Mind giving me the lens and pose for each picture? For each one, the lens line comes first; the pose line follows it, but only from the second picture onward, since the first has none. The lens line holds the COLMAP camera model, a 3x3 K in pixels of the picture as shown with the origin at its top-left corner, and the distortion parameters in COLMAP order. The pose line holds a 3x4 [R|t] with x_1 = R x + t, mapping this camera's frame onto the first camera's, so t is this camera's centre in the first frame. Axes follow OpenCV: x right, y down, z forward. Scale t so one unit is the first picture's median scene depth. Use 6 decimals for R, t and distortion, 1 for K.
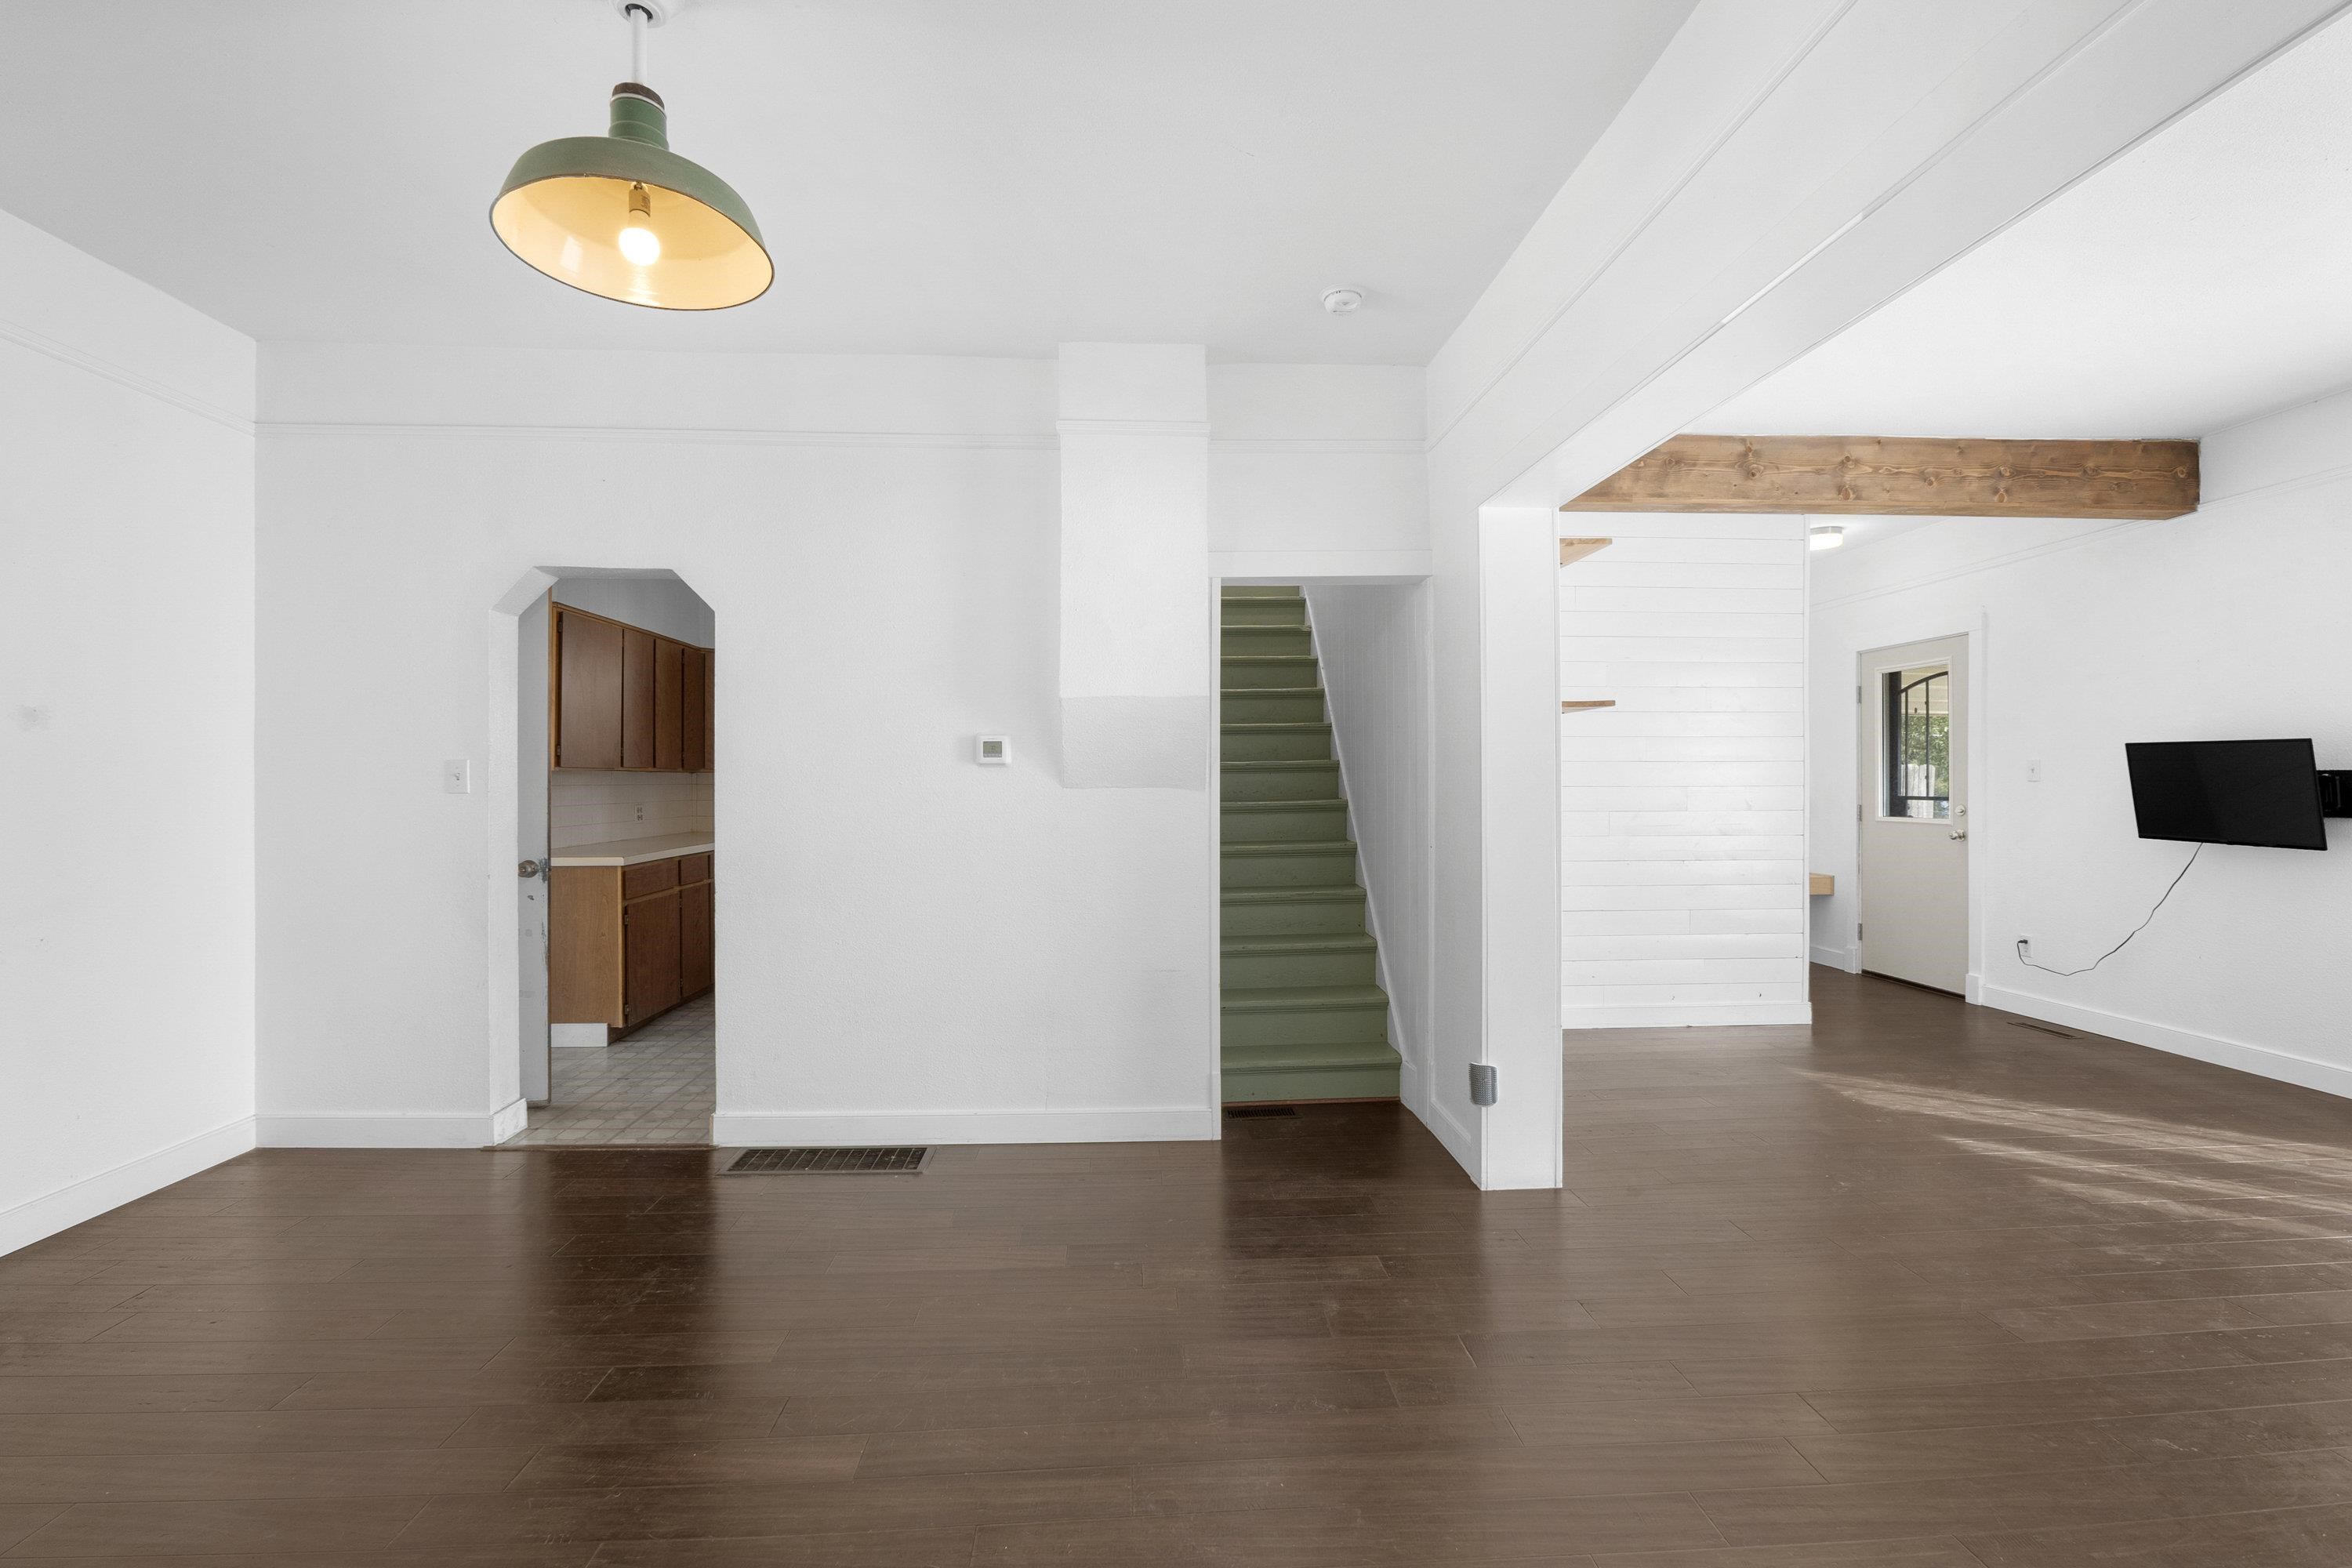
lens RADIAL K [[1010.7, 0, 1215.5], [0, 1010.7, 782.9], [0, 0, 1]] dist [-0.022510, 0.005193]
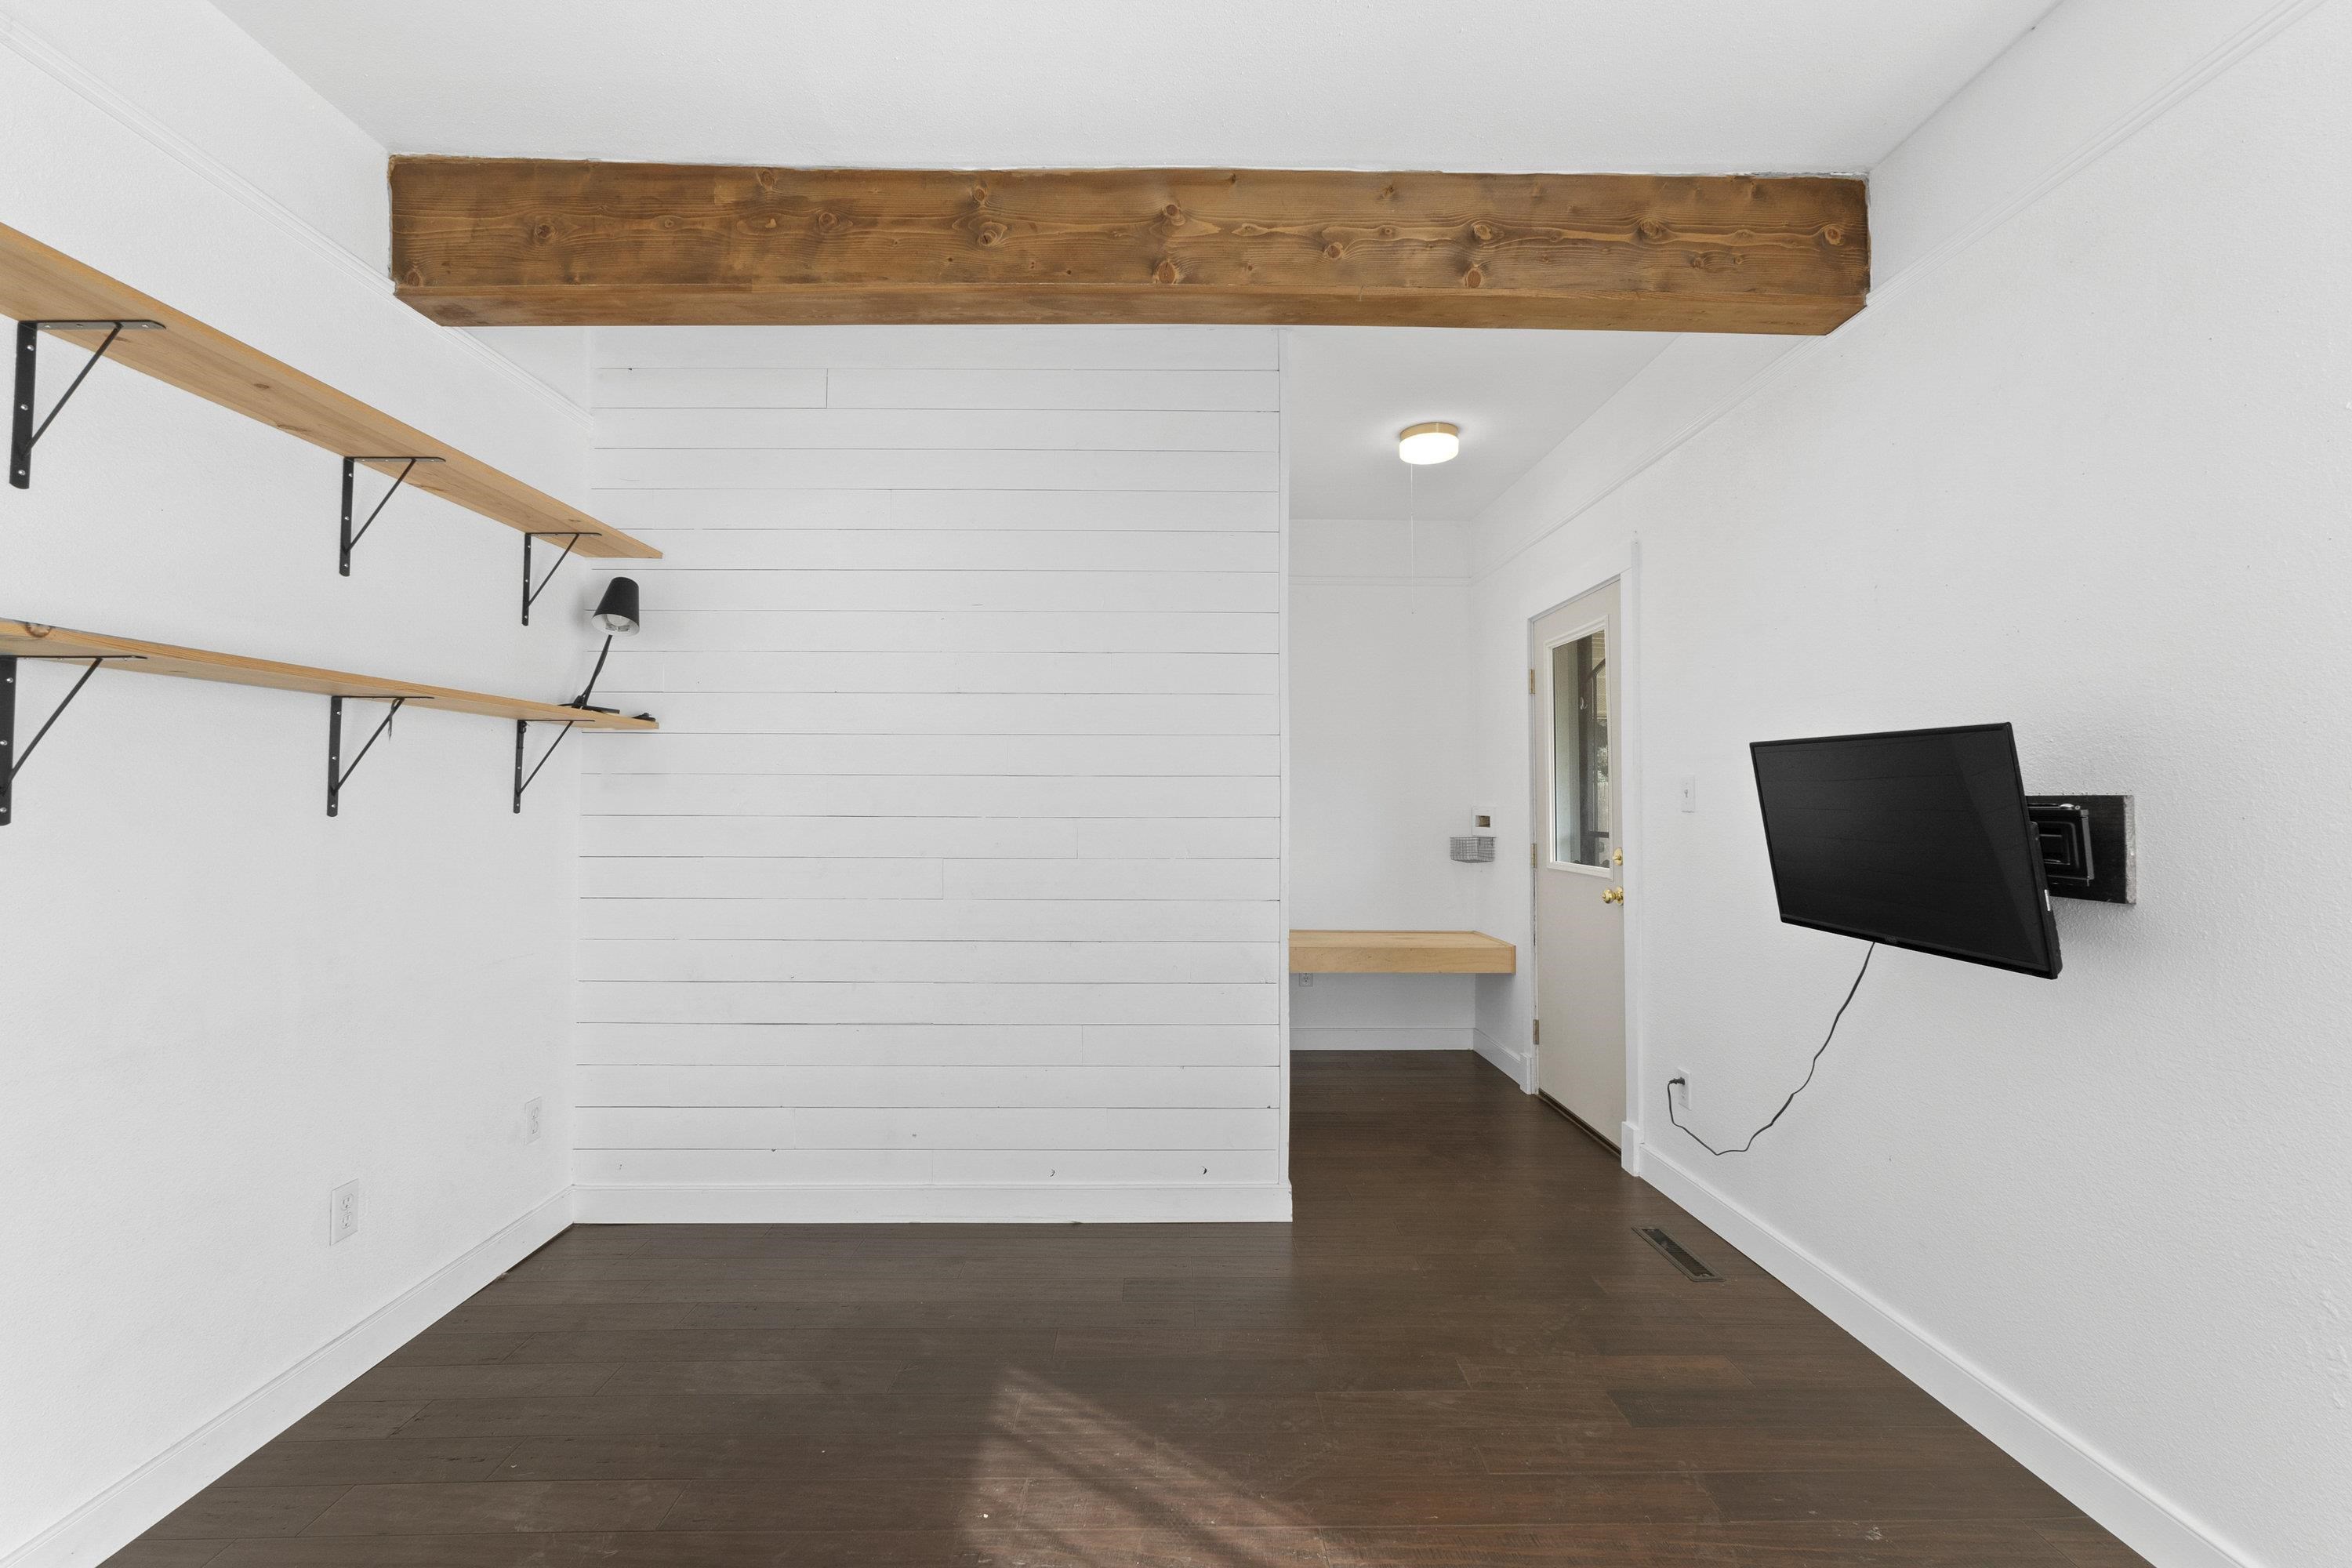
lens RADIAL K [[1010.7, 0, 1189.9], [0, 1010.7, 765.3], [0, 0, 1]] dist [-0.022510, 0.005193]
pose [[0.999477, 0.003703, -0.032123, 0.653274], [-0.004883, 0.999313, -0.036729, -0.007145], [0.031965, 0.036867, 0.998809, 0.469764]]
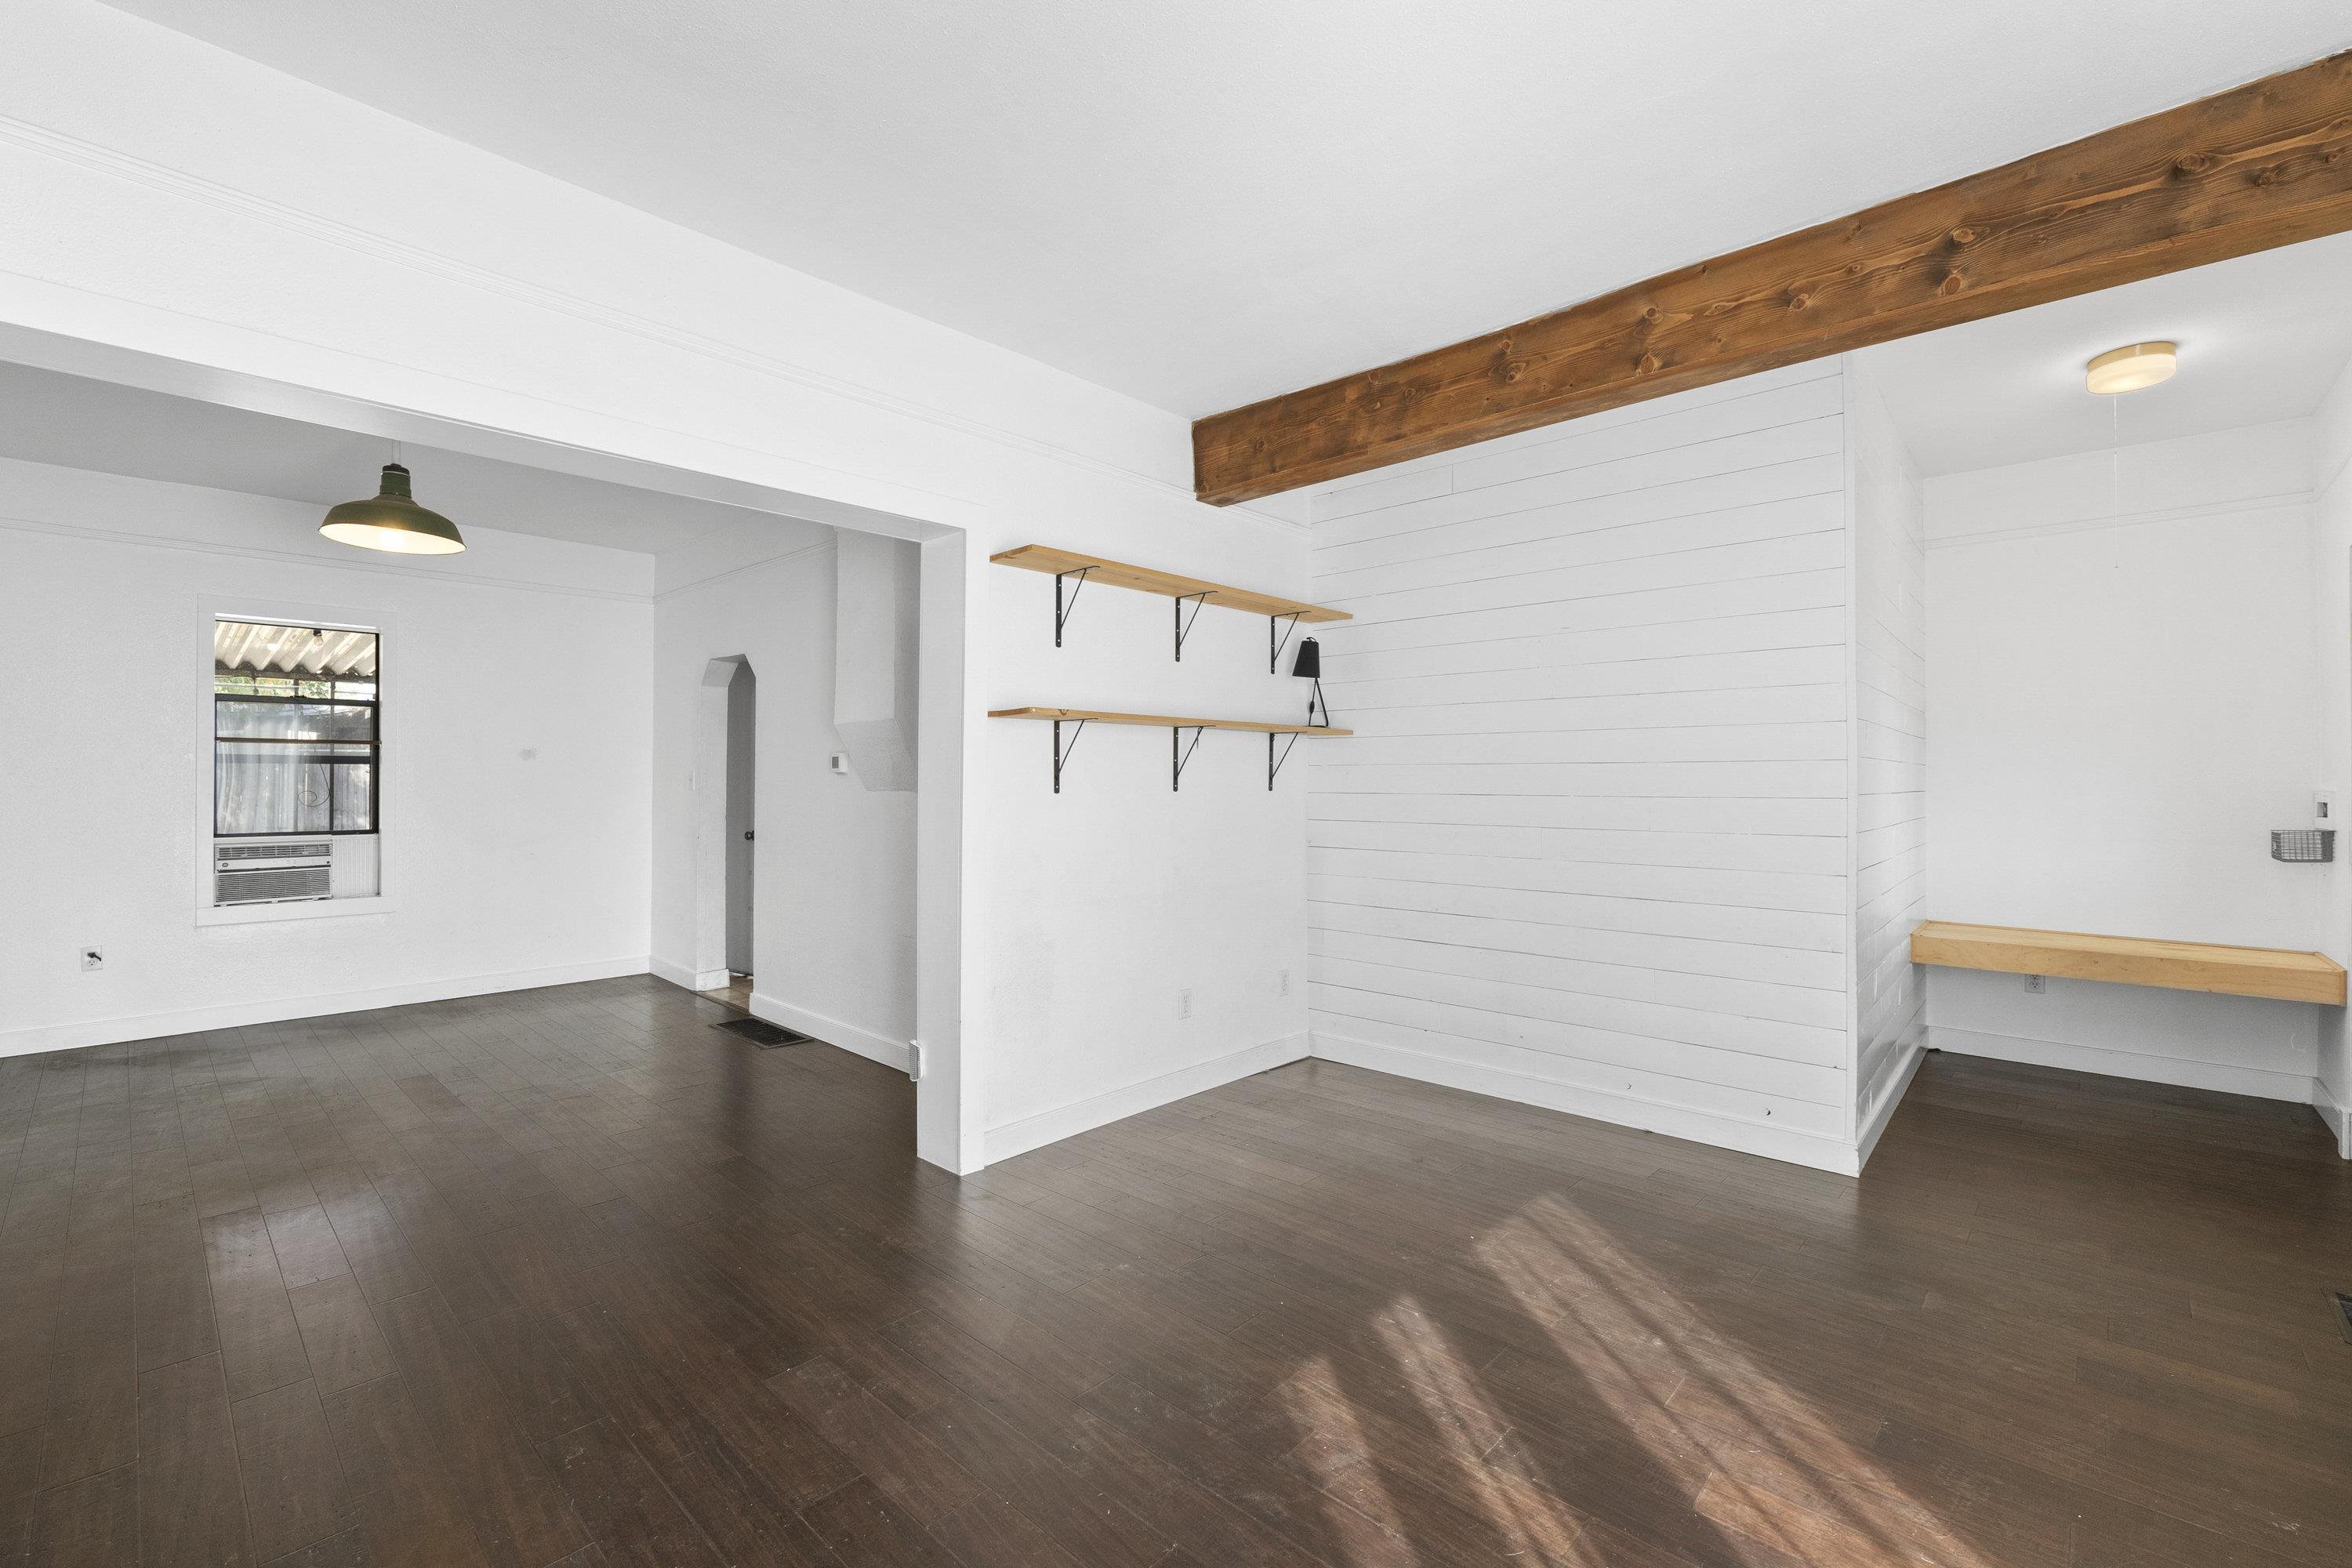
lens RADIAL K [[1010.7, 0, 1169.5], [0, 1010.7, 764.8], [0, 0, 1]] dist [-0.022510, 0.005193]
pose [[0.687275, -0.008211, -0.726351, 0.886699], [-0.005494, 0.999849, -0.016502, -0.006751], [0.726377, 0.015332, 0.687126, 0.303781]]
